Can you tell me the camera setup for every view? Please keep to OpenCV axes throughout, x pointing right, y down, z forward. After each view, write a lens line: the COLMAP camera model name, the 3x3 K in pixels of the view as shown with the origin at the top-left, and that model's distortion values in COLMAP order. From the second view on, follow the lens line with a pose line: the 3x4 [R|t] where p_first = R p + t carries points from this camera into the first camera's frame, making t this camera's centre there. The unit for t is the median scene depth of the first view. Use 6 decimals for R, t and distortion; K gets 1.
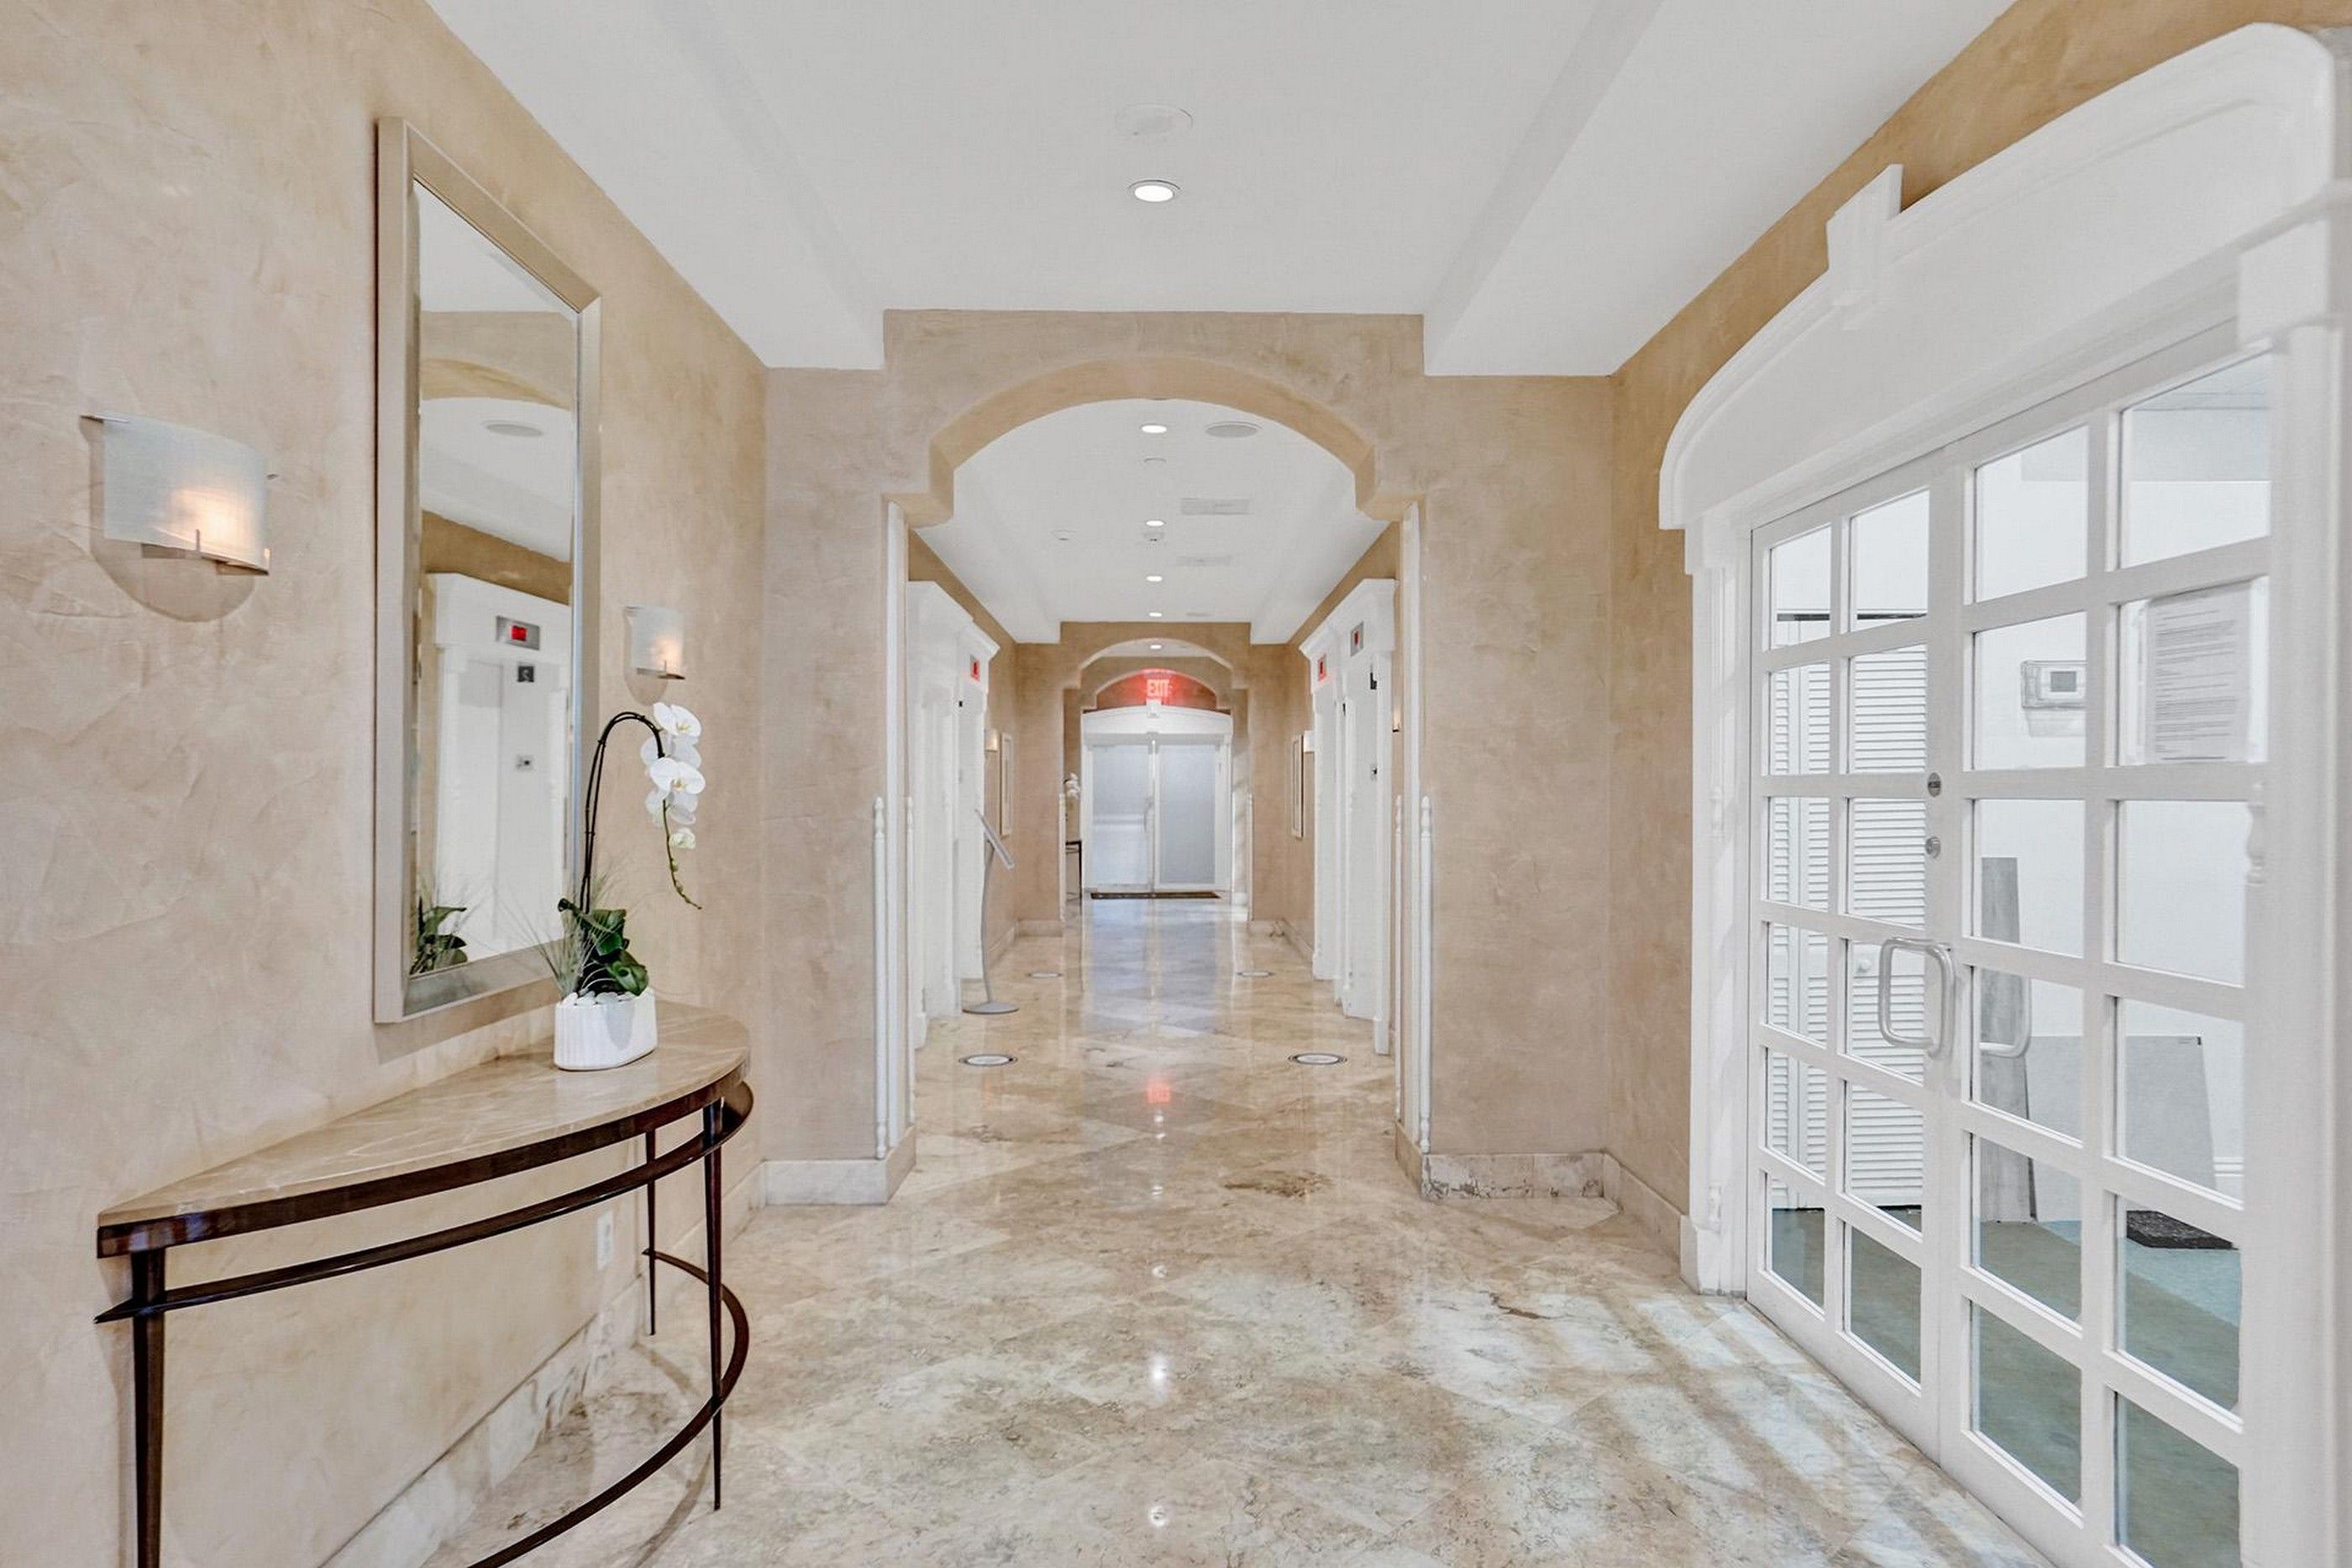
lens RADIAL K [[1364.2, 0, 1176.0], [0, 1364.2, 784.0], [0, 0, 1]] dist [-0.000235, -0.000092]
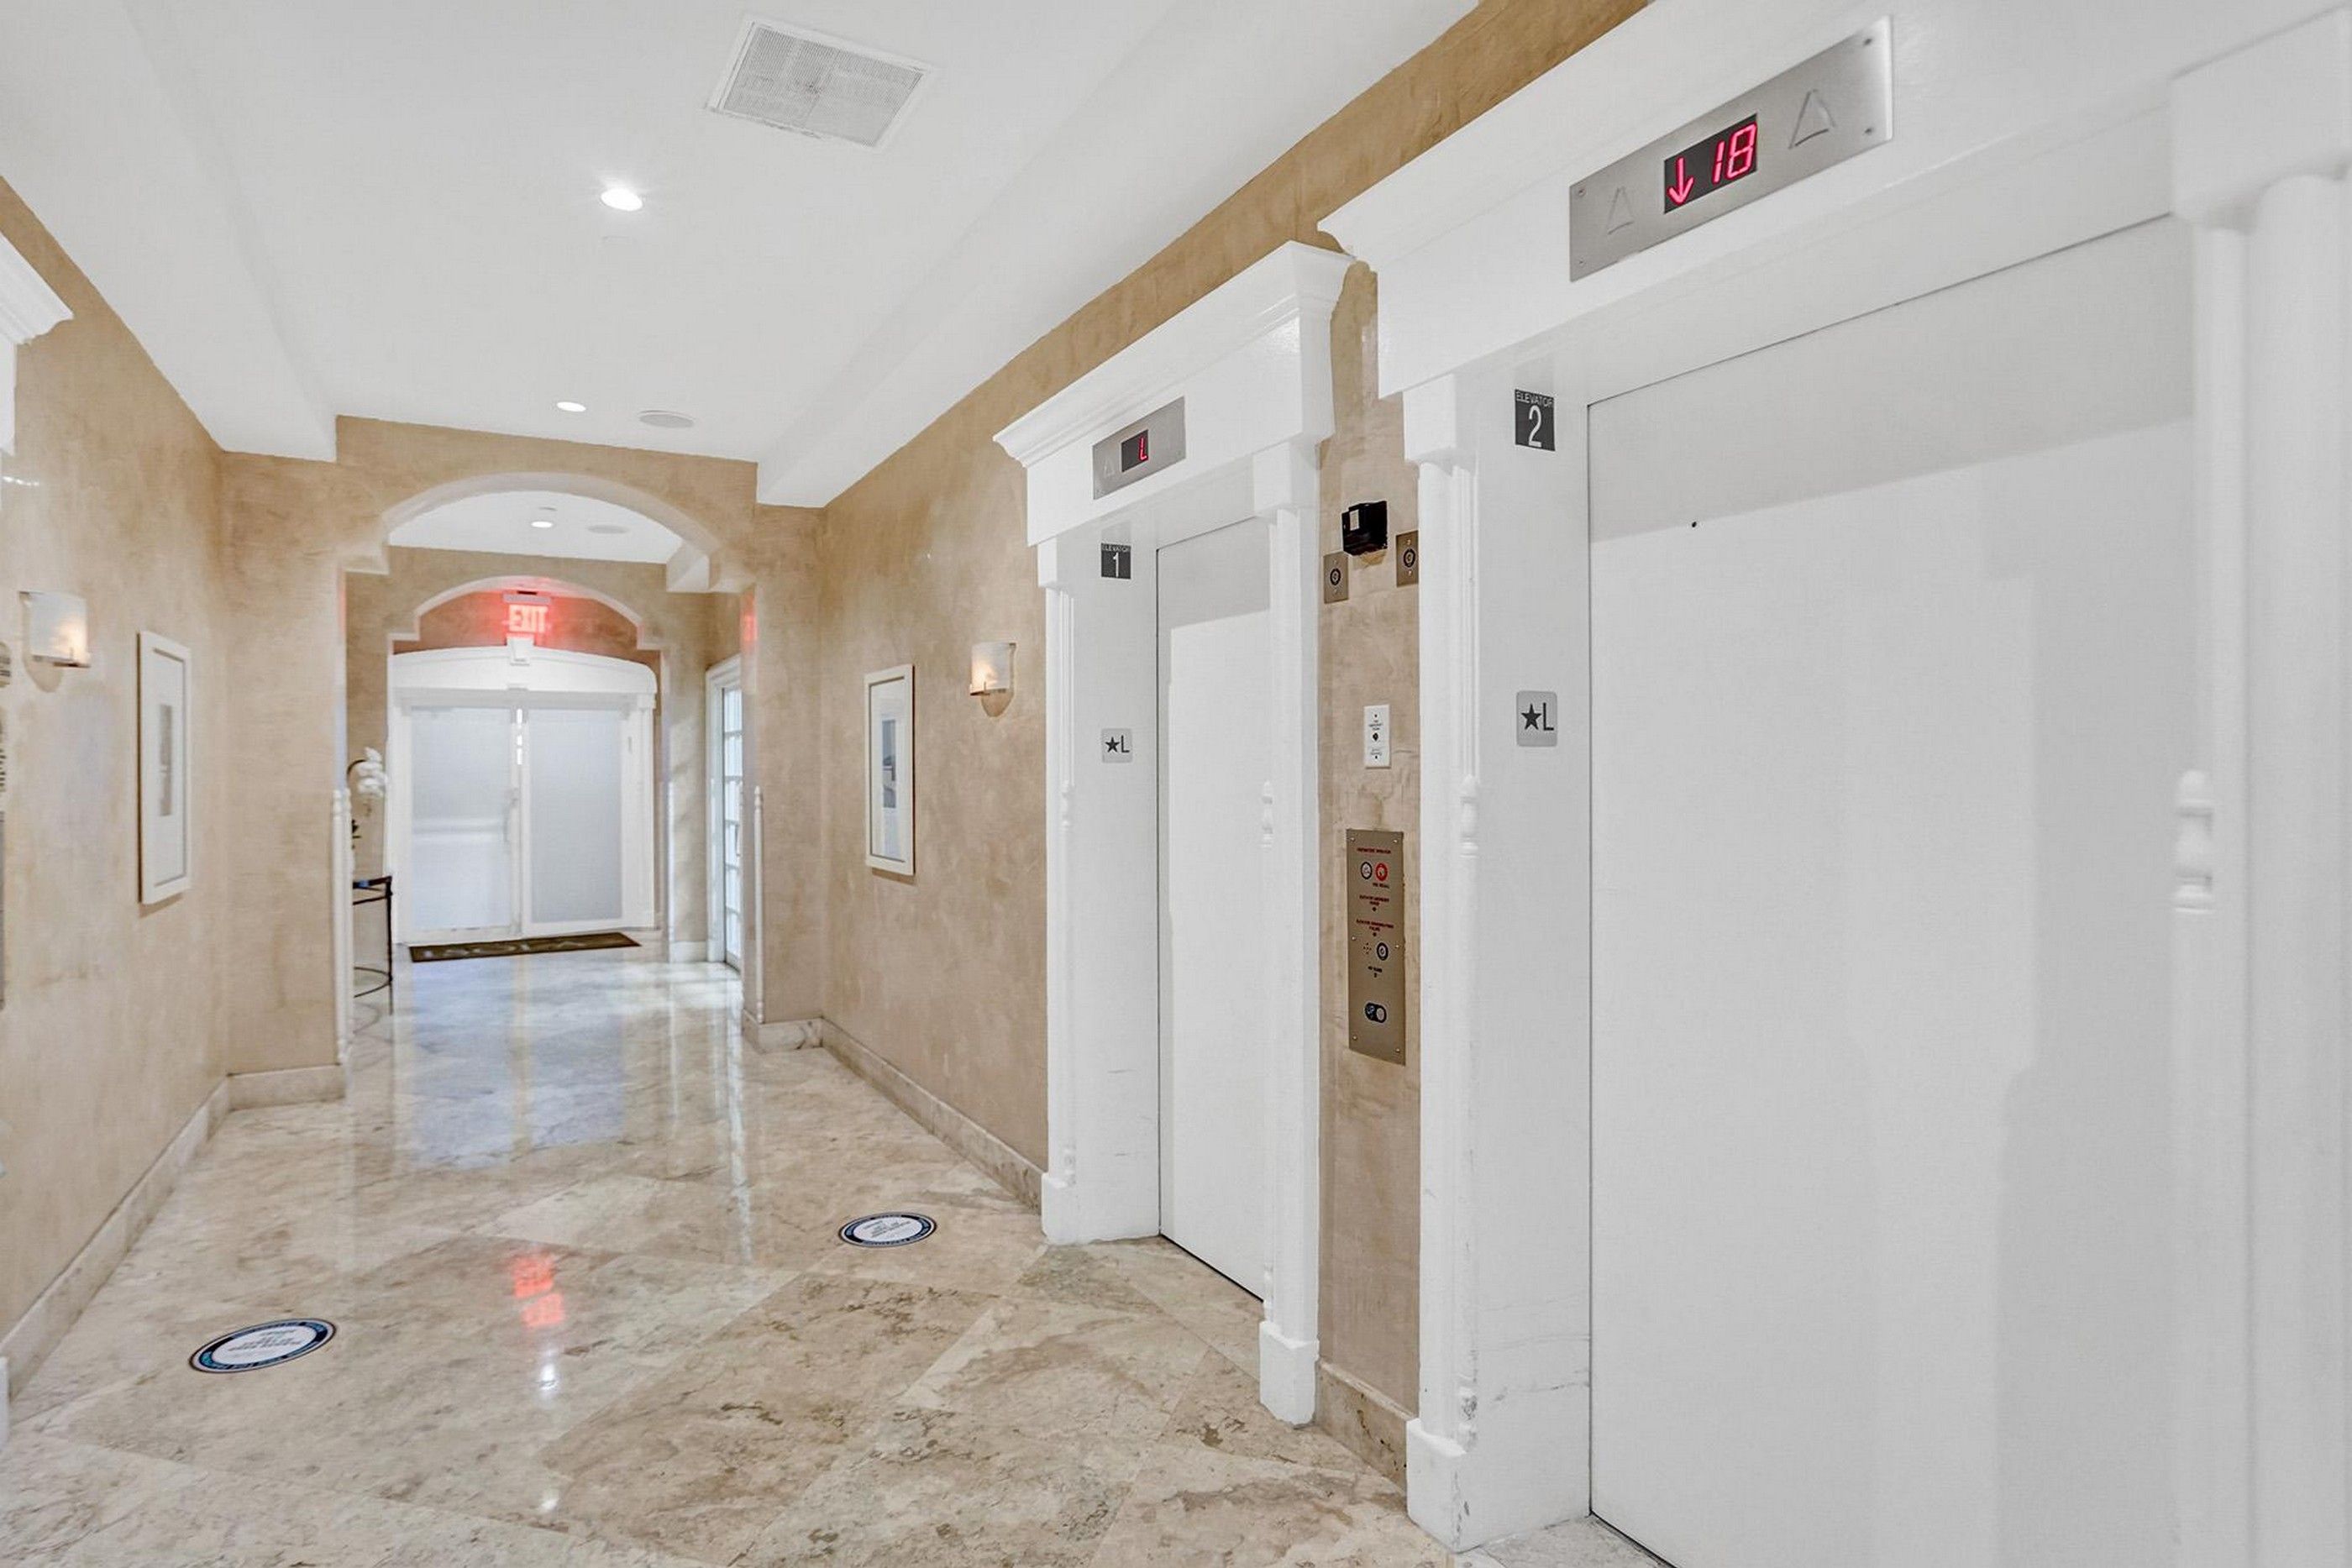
lens RADIAL K [[1325.8, 0, 1176.0], [0, 1325.8, 784.0], [0, 0, 1]] dist [-0.001140, -0.000198]
pose [[0.893350, -0.006660, 0.449312, -0.022360], [0.002225, 0.999943, 0.010399, 0.001030], [-0.449356, -0.008290, 0.893314, 0.323249]]
